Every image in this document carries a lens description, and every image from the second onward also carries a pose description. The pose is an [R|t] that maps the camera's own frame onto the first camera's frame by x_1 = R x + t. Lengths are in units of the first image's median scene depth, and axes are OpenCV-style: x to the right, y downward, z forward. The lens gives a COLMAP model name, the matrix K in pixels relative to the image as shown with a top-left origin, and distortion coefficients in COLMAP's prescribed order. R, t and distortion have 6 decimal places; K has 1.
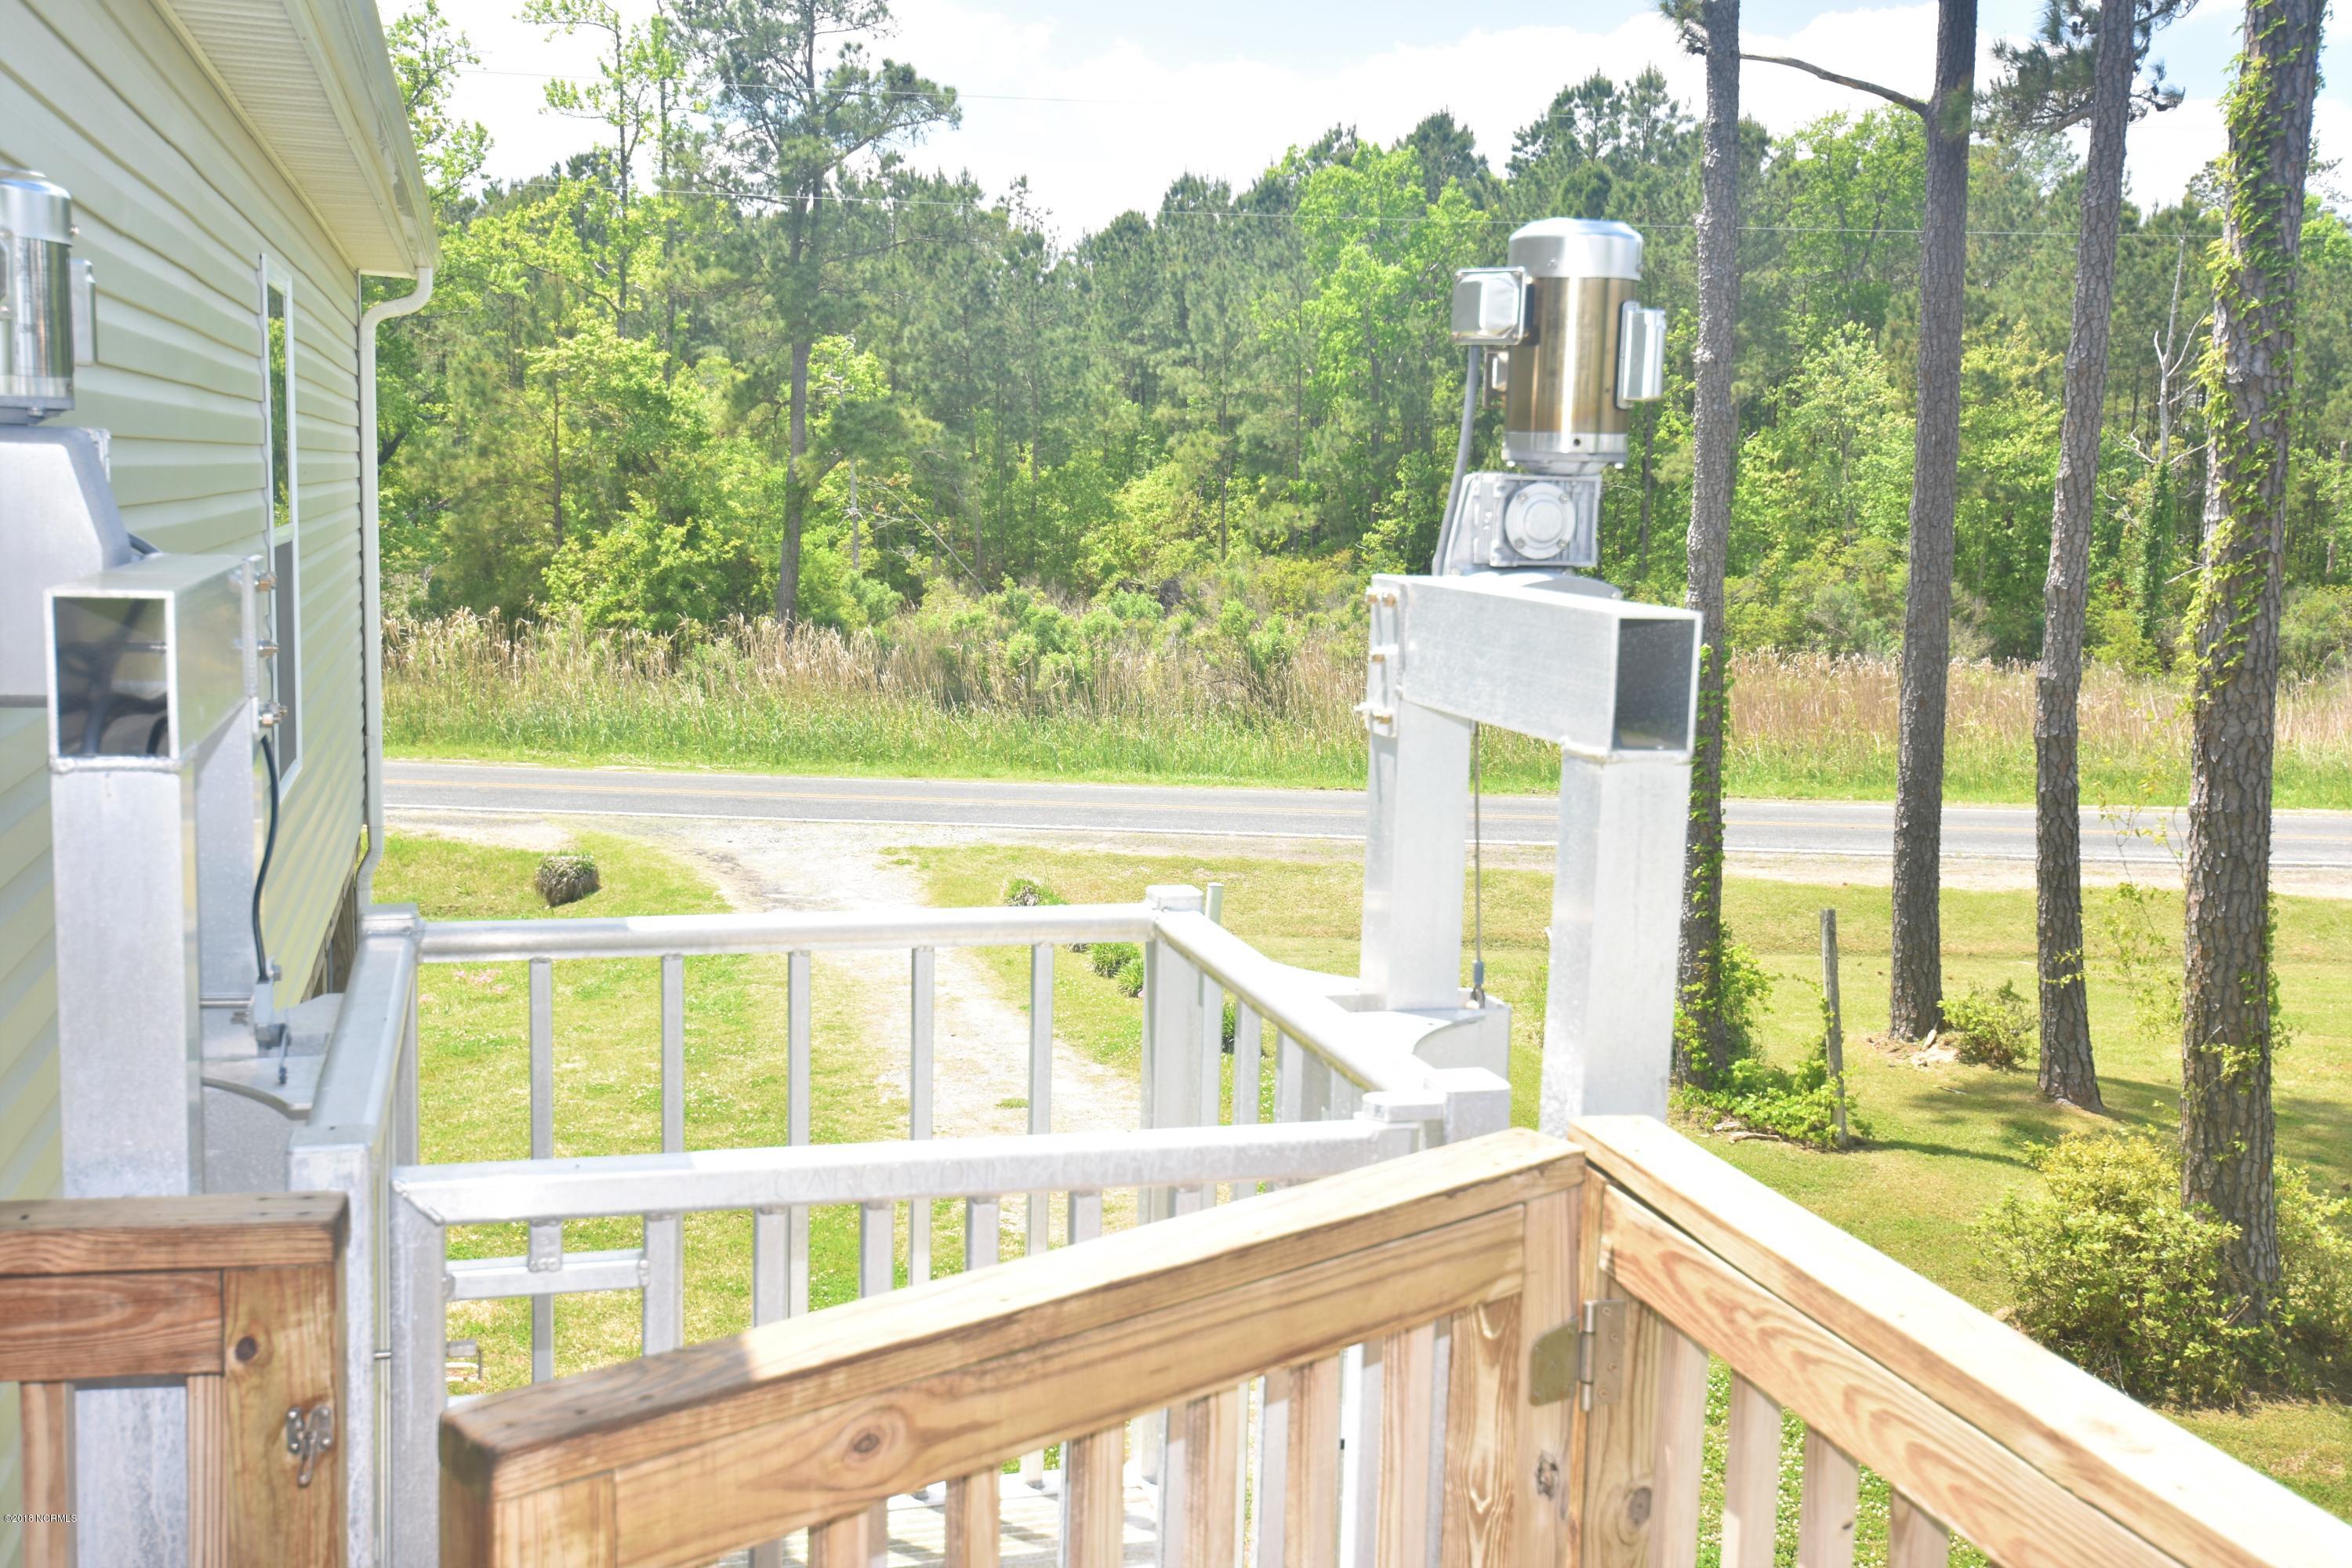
lens RADIAL K [[2370.2, 0, 1175.0], [0, 2370.2, 796.9], [0, 0, 1]] dist [0.051700, 0.000000]
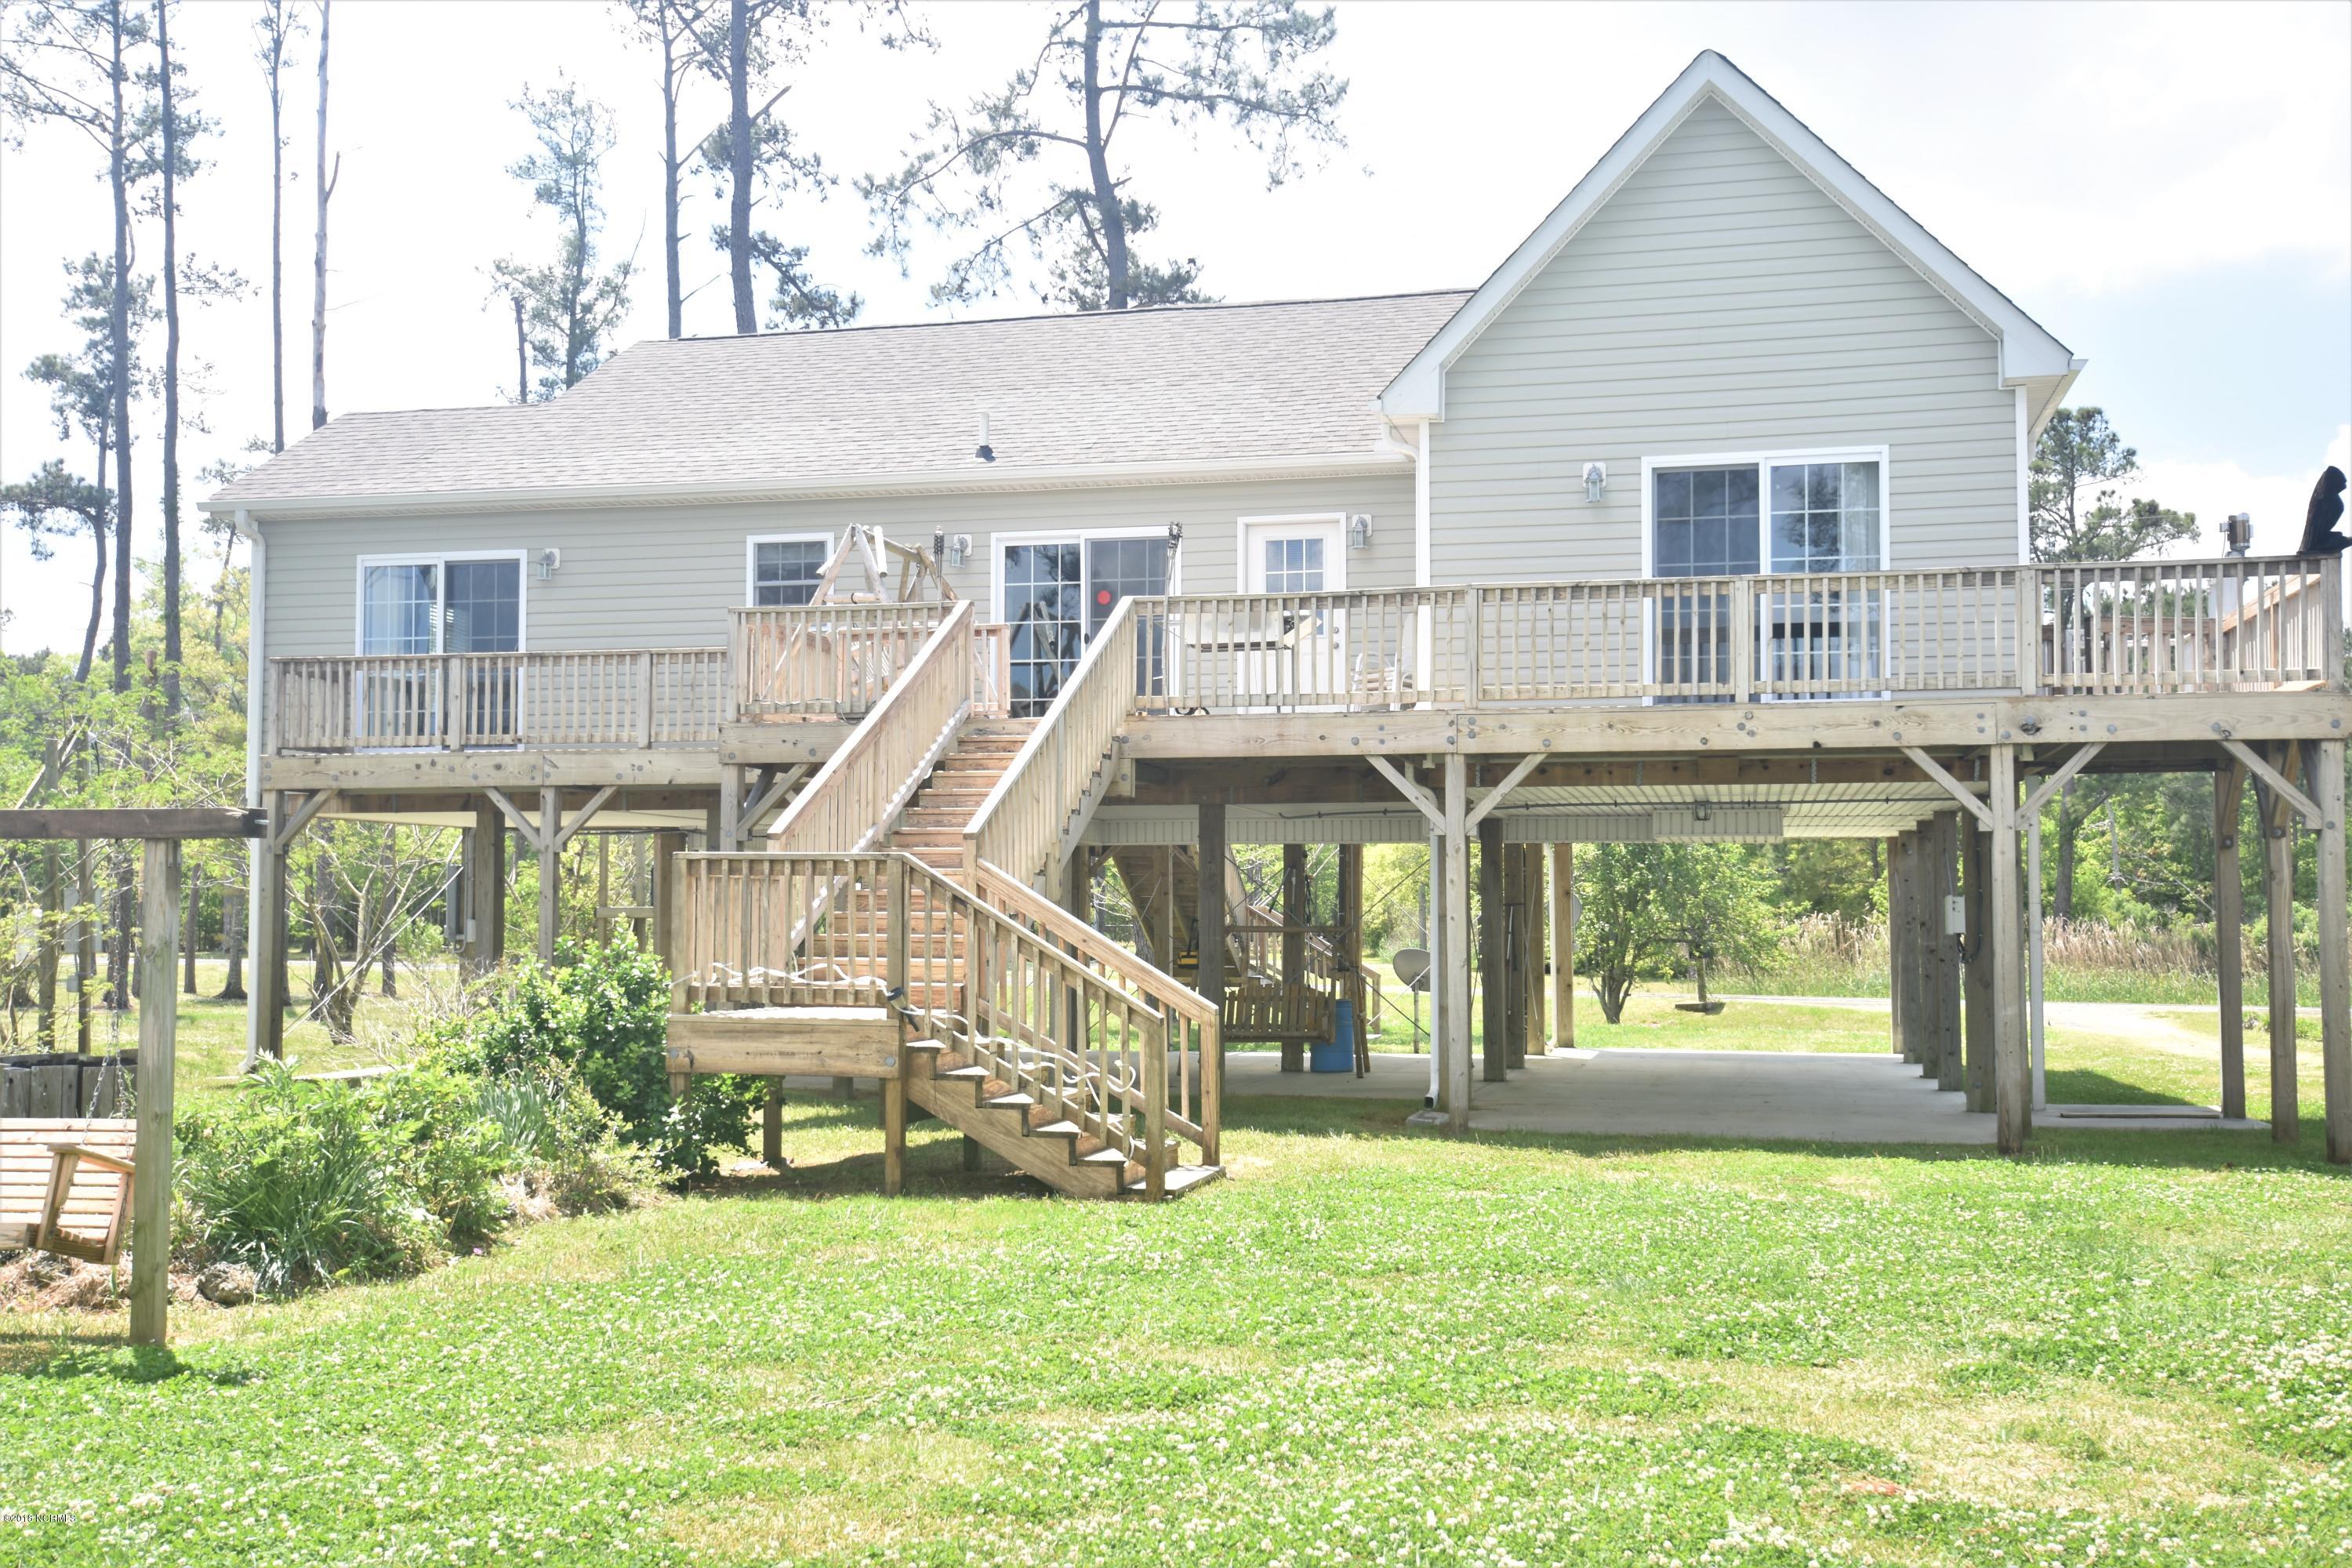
lens RADIAL K [[2370.2, 0, 1158.3], [0, 2370.2, 791.7], [0, 0, 1]] dist [0.051700, 0.000000]
pose [[0.870687, -0.056283, -0.488607, 0.045808], [-0.038773, 0.982485, -0.182265, 0.110628], [0.490307, 0.177640, 0.853254, -0.361127]]
